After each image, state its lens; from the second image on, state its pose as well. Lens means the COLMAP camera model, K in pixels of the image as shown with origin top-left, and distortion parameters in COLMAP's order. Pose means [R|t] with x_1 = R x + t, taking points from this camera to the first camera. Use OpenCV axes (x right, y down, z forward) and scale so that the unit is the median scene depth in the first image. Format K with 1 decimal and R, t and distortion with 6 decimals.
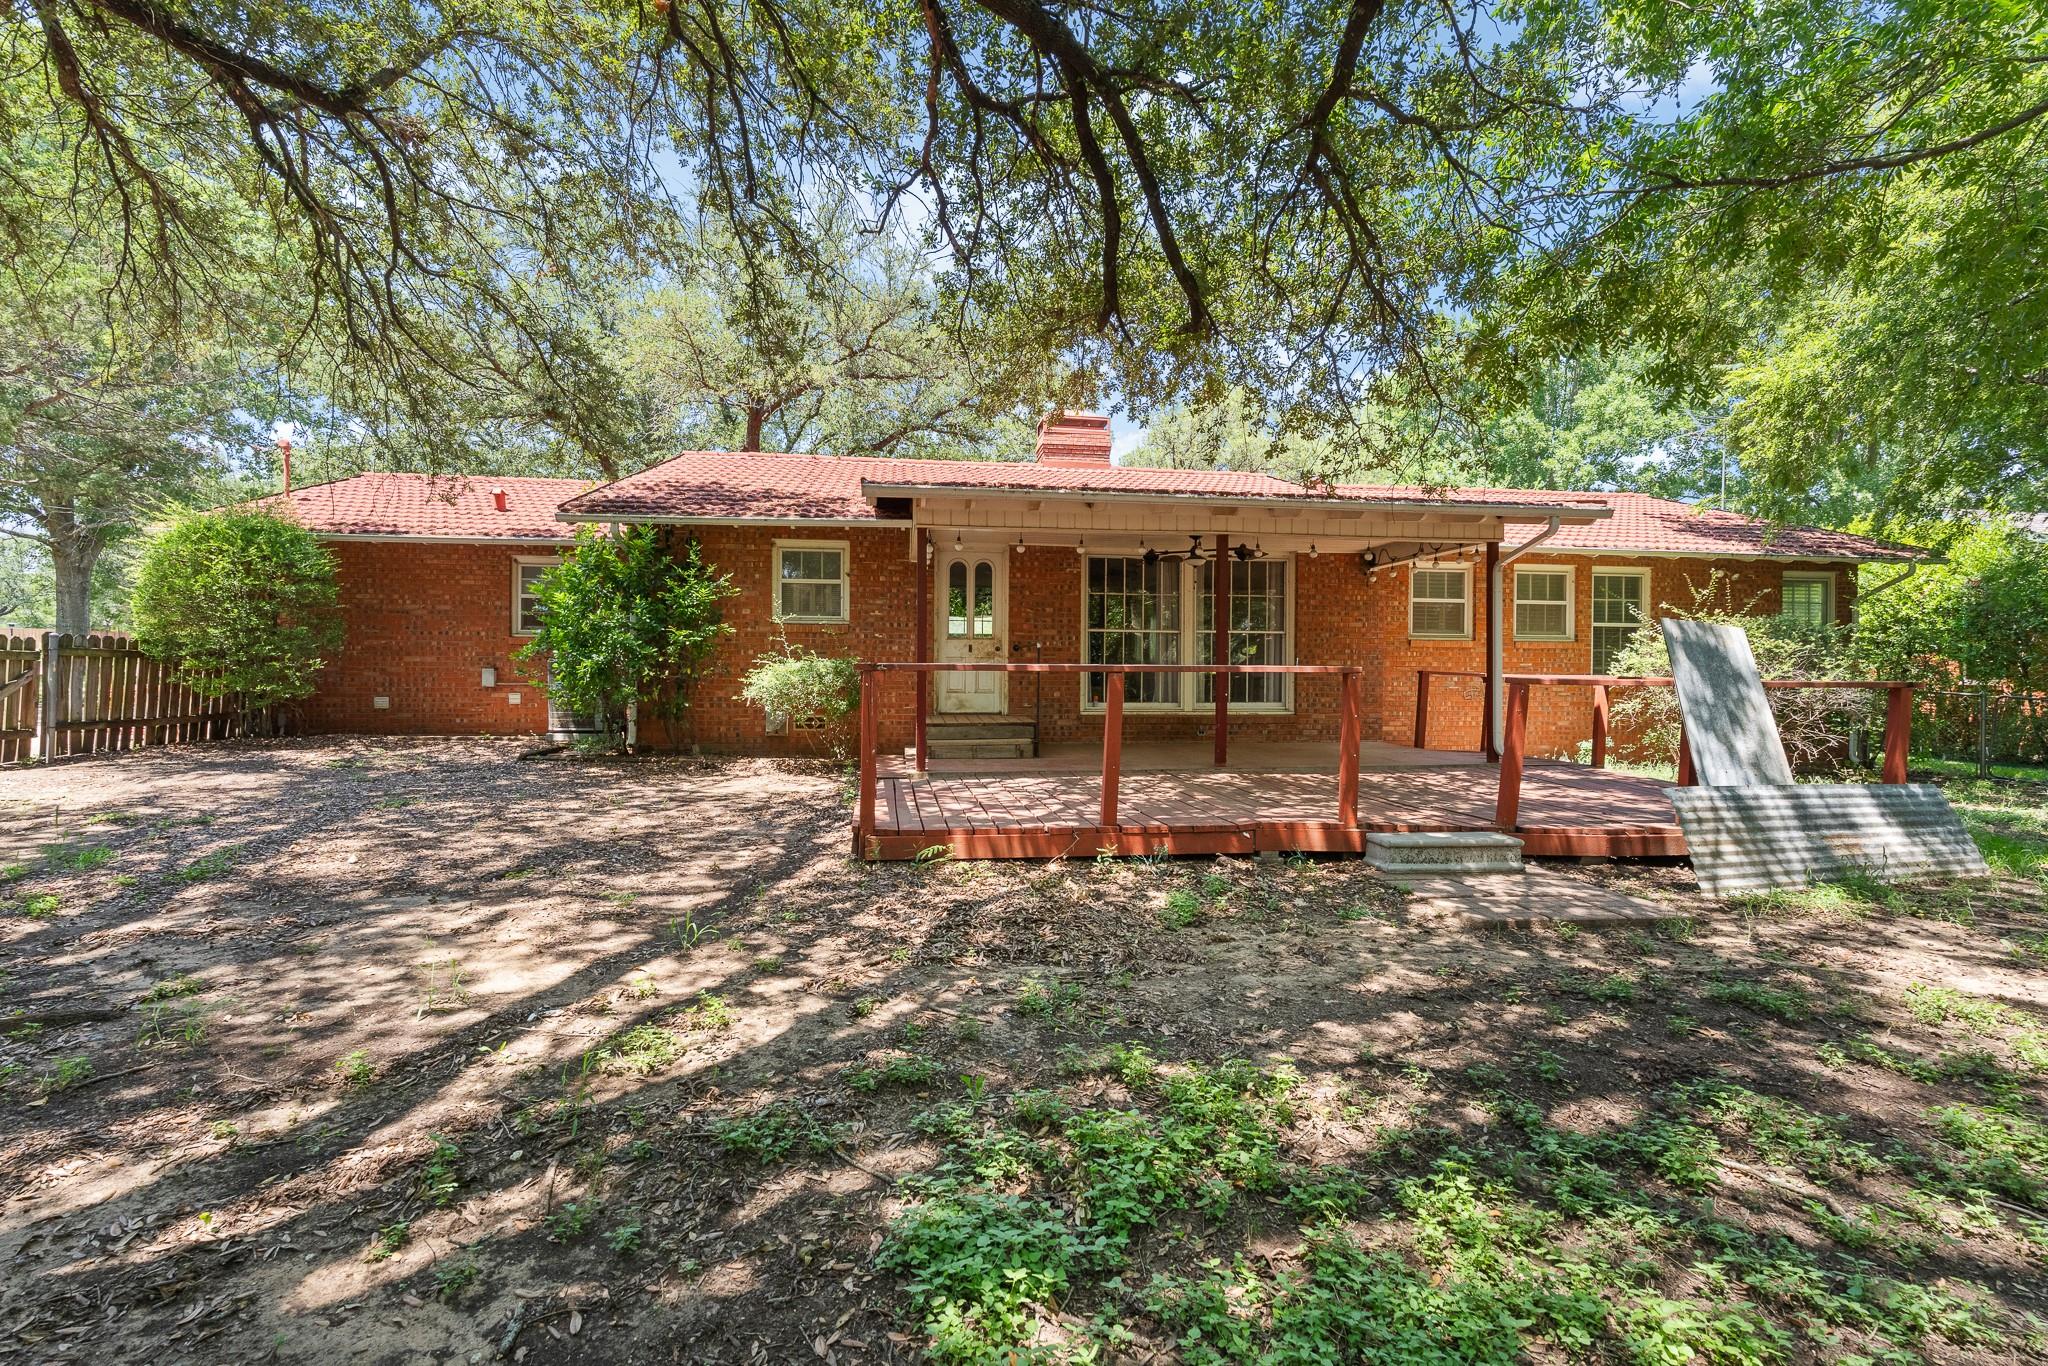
lens RADIAL K [[908.7, 0, 1024.9], [0, 908.7, 634.0], [0, 0, 1]] dist [-0.000428, -0.000097]
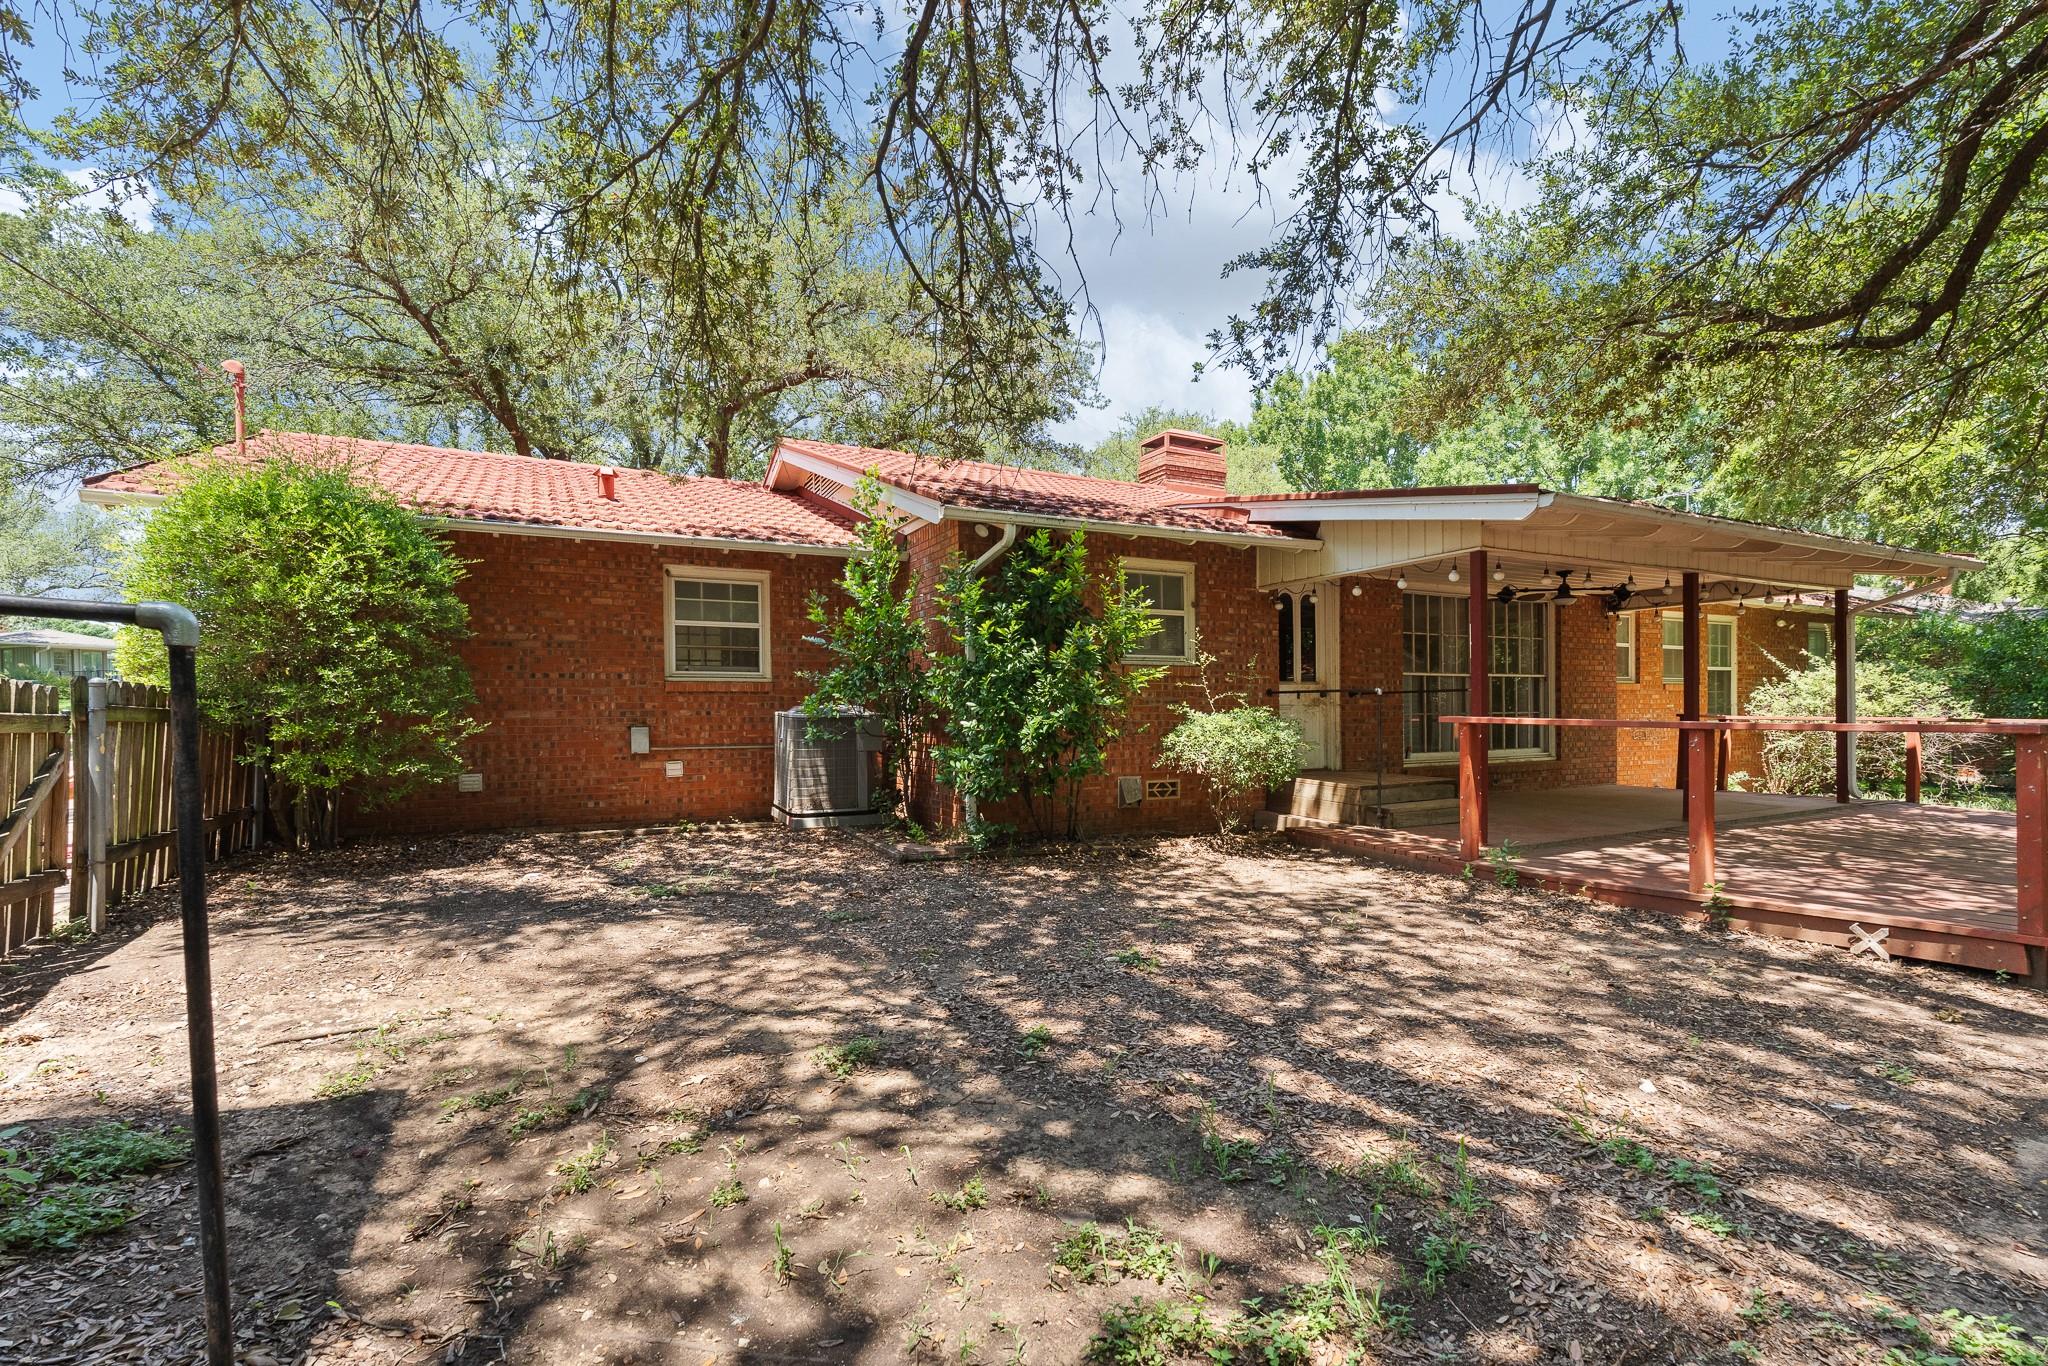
lens RADIAL K [[905.7, 0, 1017.7], [0, 905.7, 698.5], [0, 0, 1]] dist [-0.000843, -0.000090]
pose [[0.951900, -0.005316, 0.306361, -0.563643], [-0.003849, 0.999563, 0.029306, -0.005379], [-0.306383, -0.029075, 0.951464, 0.273459]]
